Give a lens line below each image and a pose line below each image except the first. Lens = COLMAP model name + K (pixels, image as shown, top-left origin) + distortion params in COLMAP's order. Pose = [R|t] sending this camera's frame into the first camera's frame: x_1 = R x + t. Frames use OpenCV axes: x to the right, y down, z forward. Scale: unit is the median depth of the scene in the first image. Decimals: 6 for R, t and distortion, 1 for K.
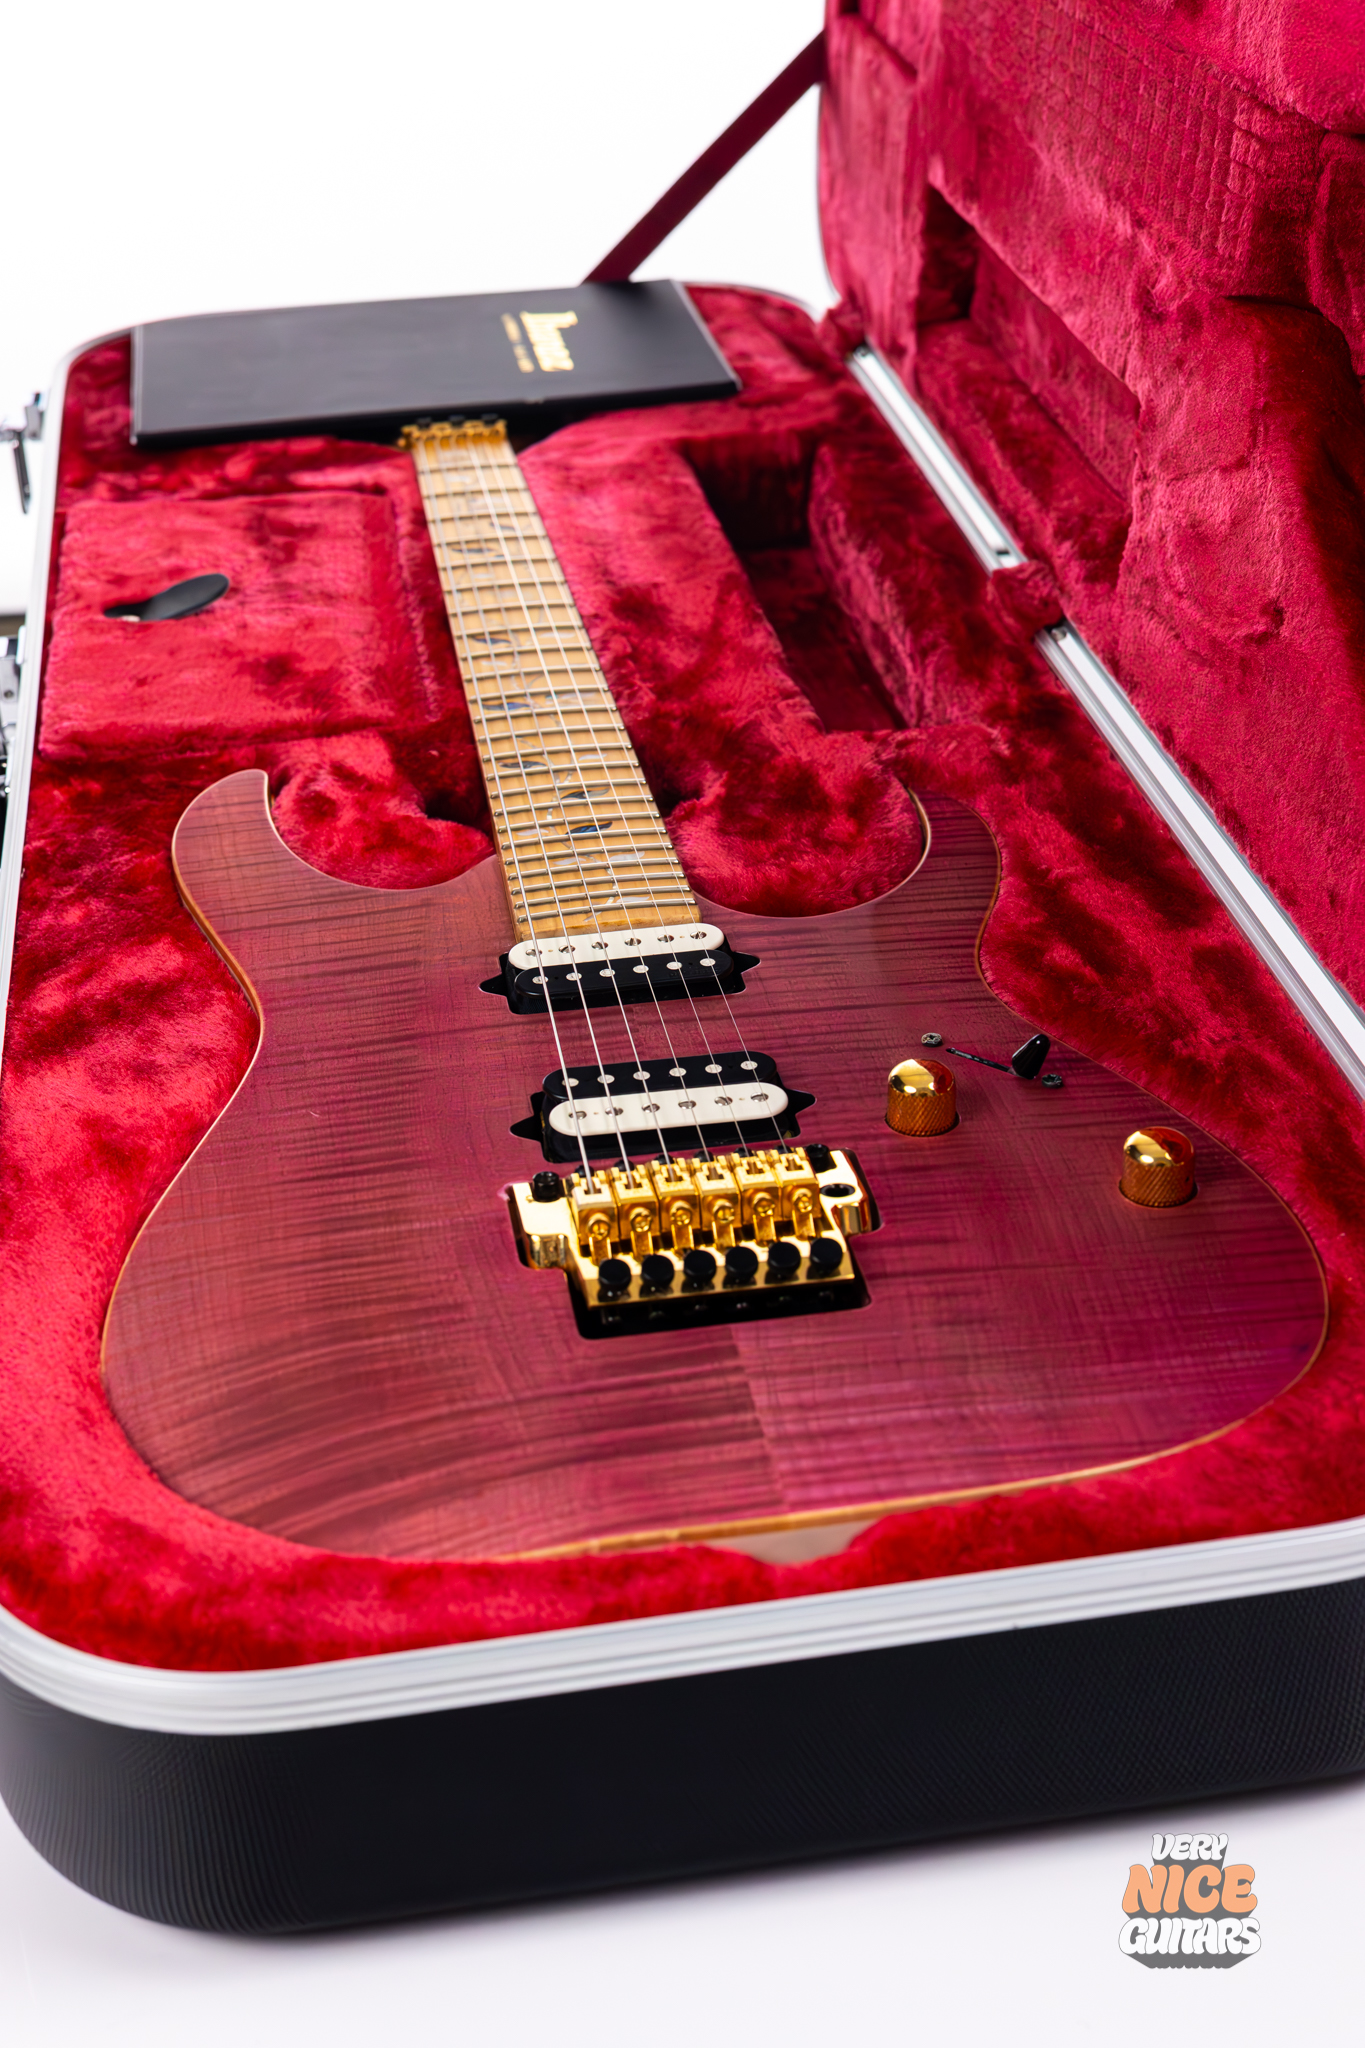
lens RADIAL K [[3256.1, 0, 678.2], [0, 3256.1, 984.8], [0, 0, 1]] dist [0.012699, 0.016308]
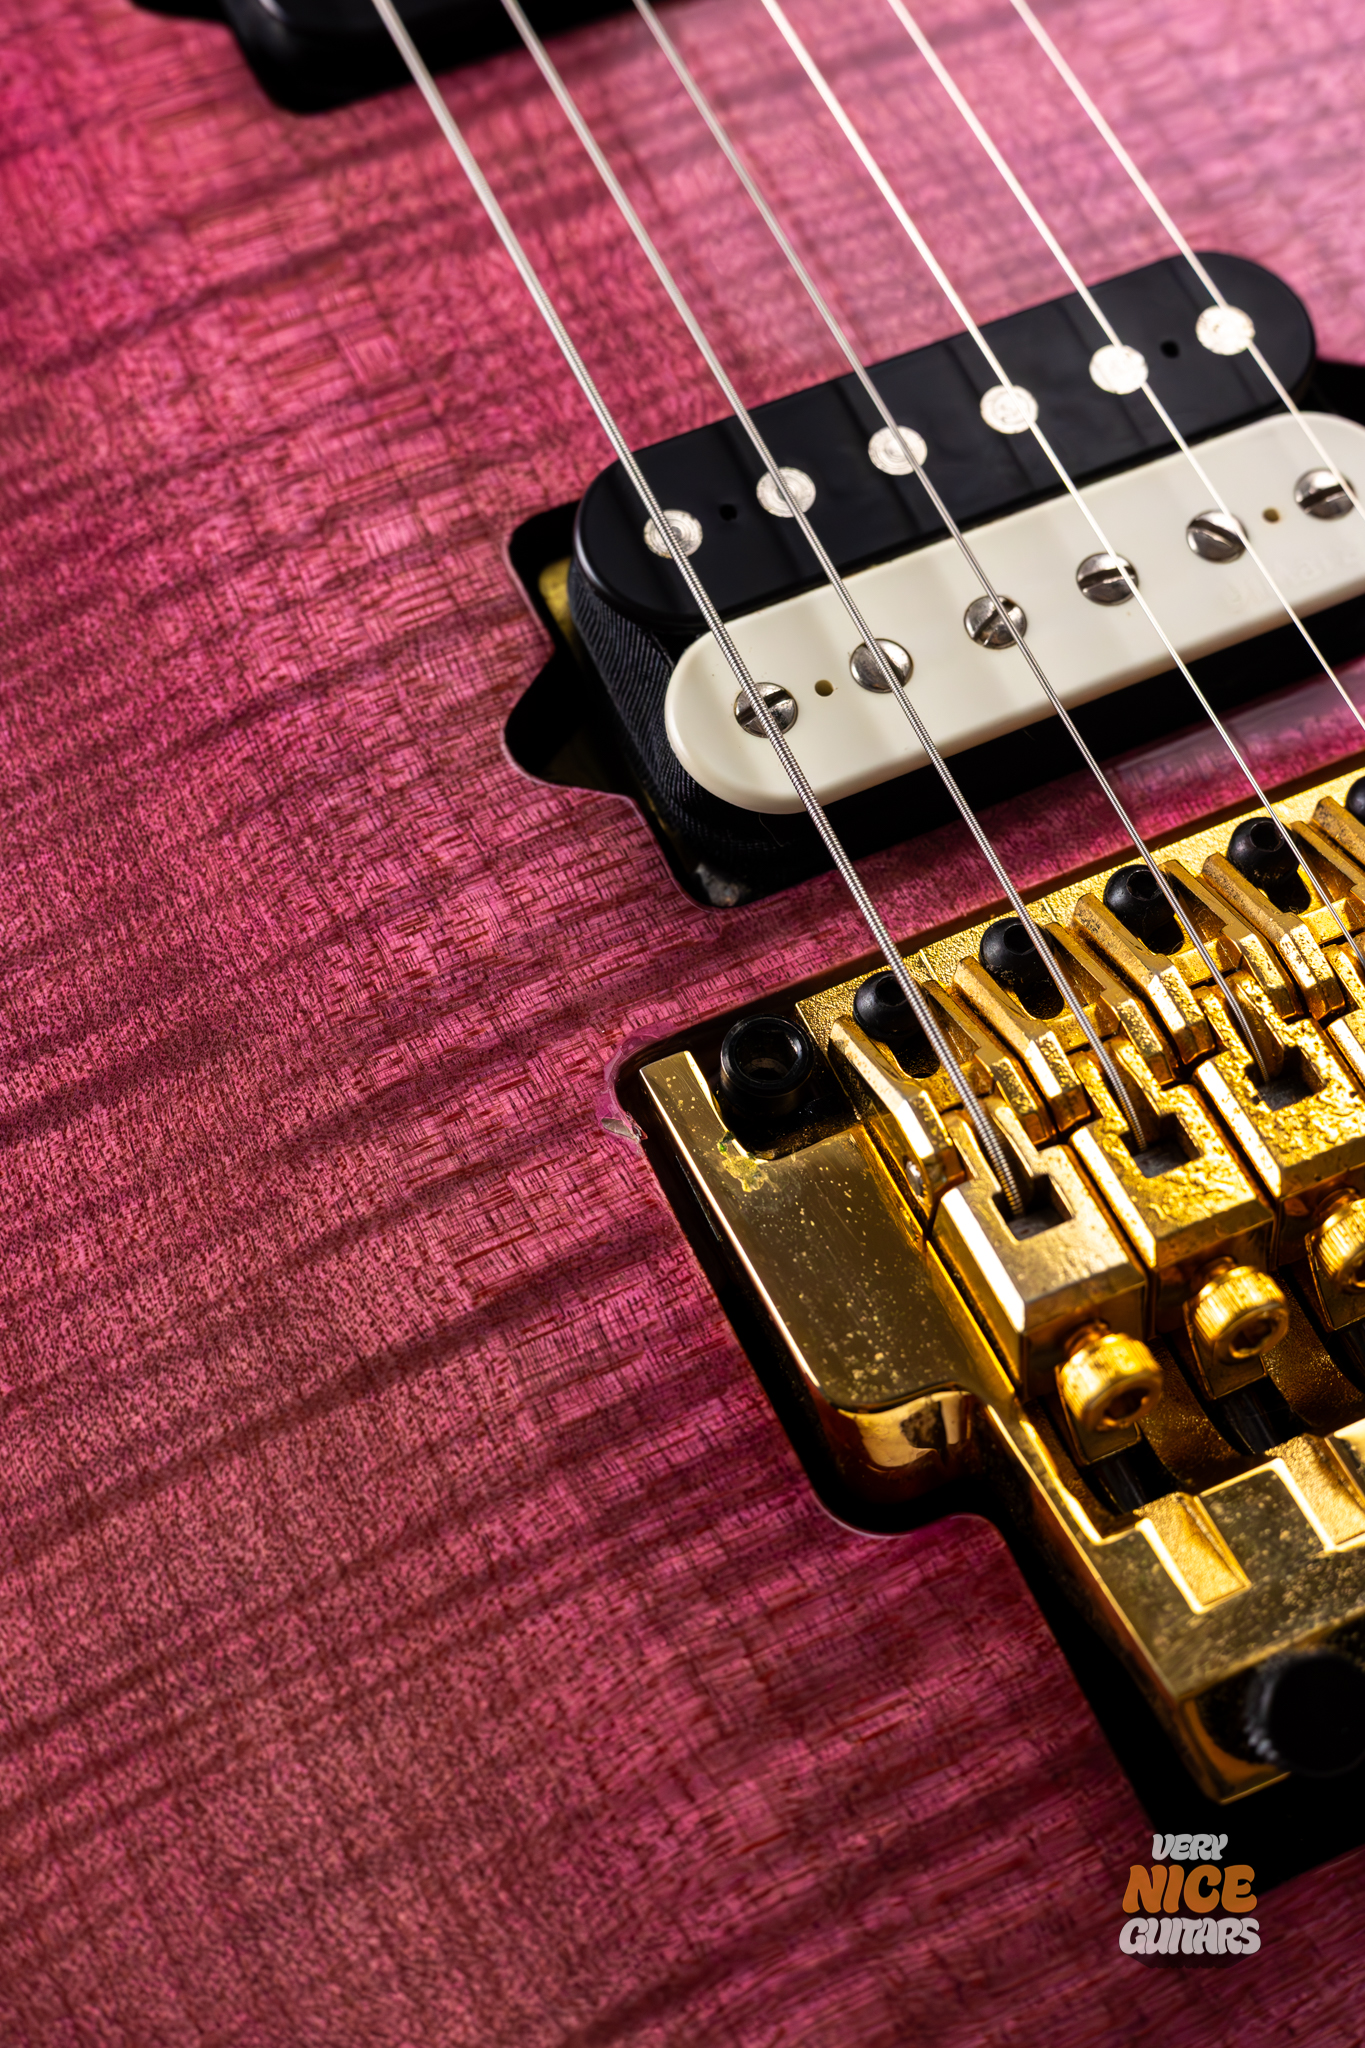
lens RADIAL K [[3536.3, 0, 682.5], [0, 3536.3, 1024.0], [0, 0, 1]] dist [-0.057248, 0.053111]
pose [[0.957455, -0.222894, 0.183299, -0.095454], [0.071503, 0.798595, 0.597607, -0.116423], [-0.279584, -0.559075, 0.780556, 0.712245]]
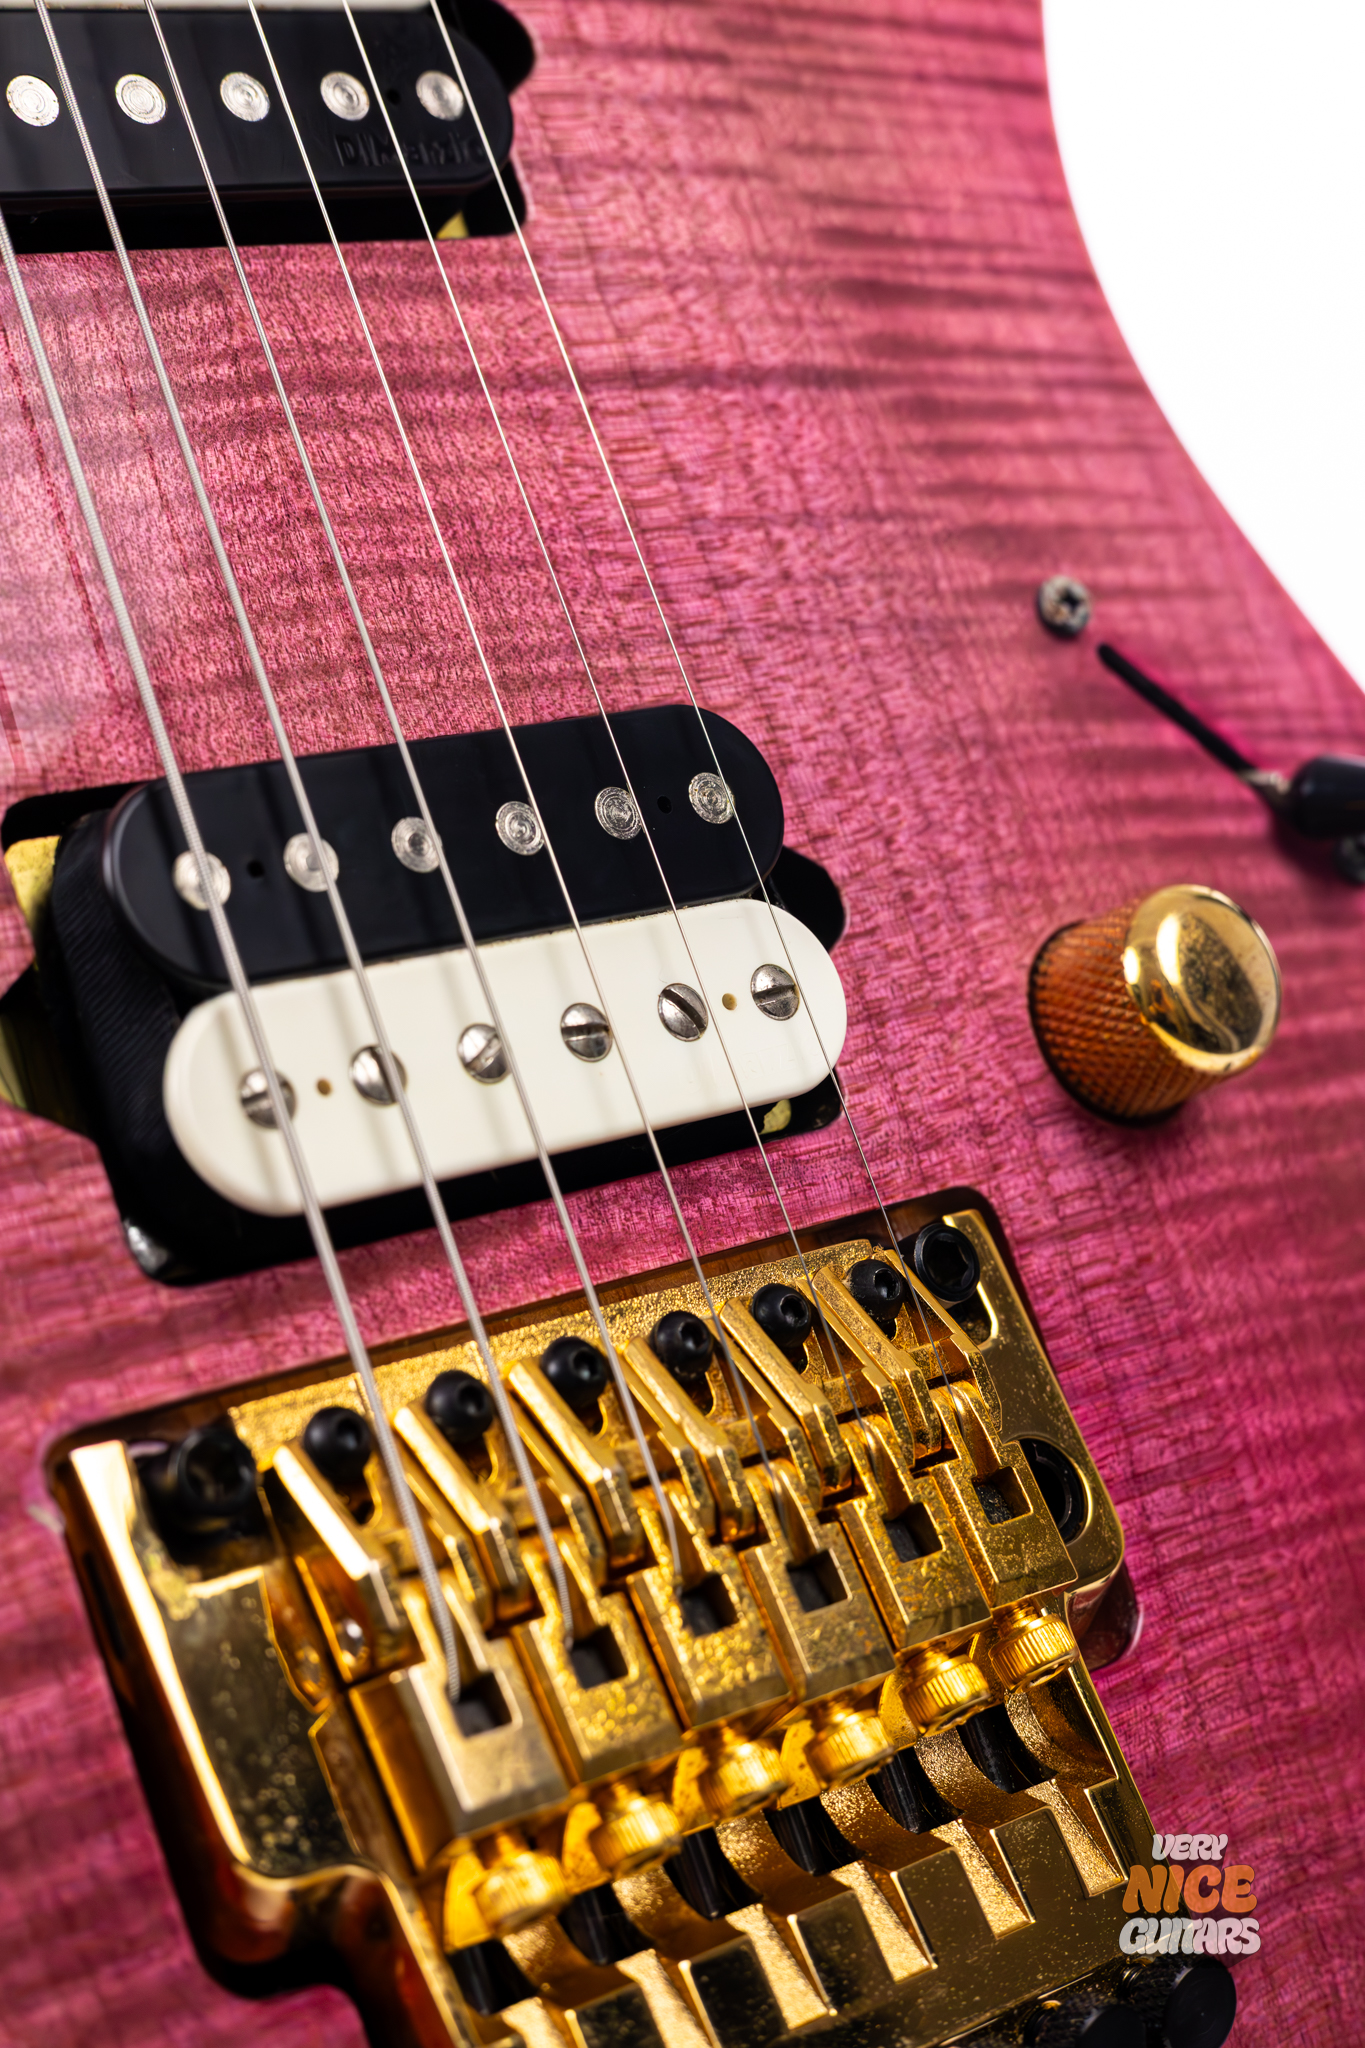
lens RADIAL K [[3475.7, 0, 682.5], [0, 3475.7, 1024.0], [0, 0, 1]] dist [-0.051159, 0.018789]
pose [[0.787606, -0.006990, 0.616139, -0.173108], [-0.415620, 0.732189, 0.539592, -0.128089], [-0.454902, -0.681066, 0.573772, 0.784768]]
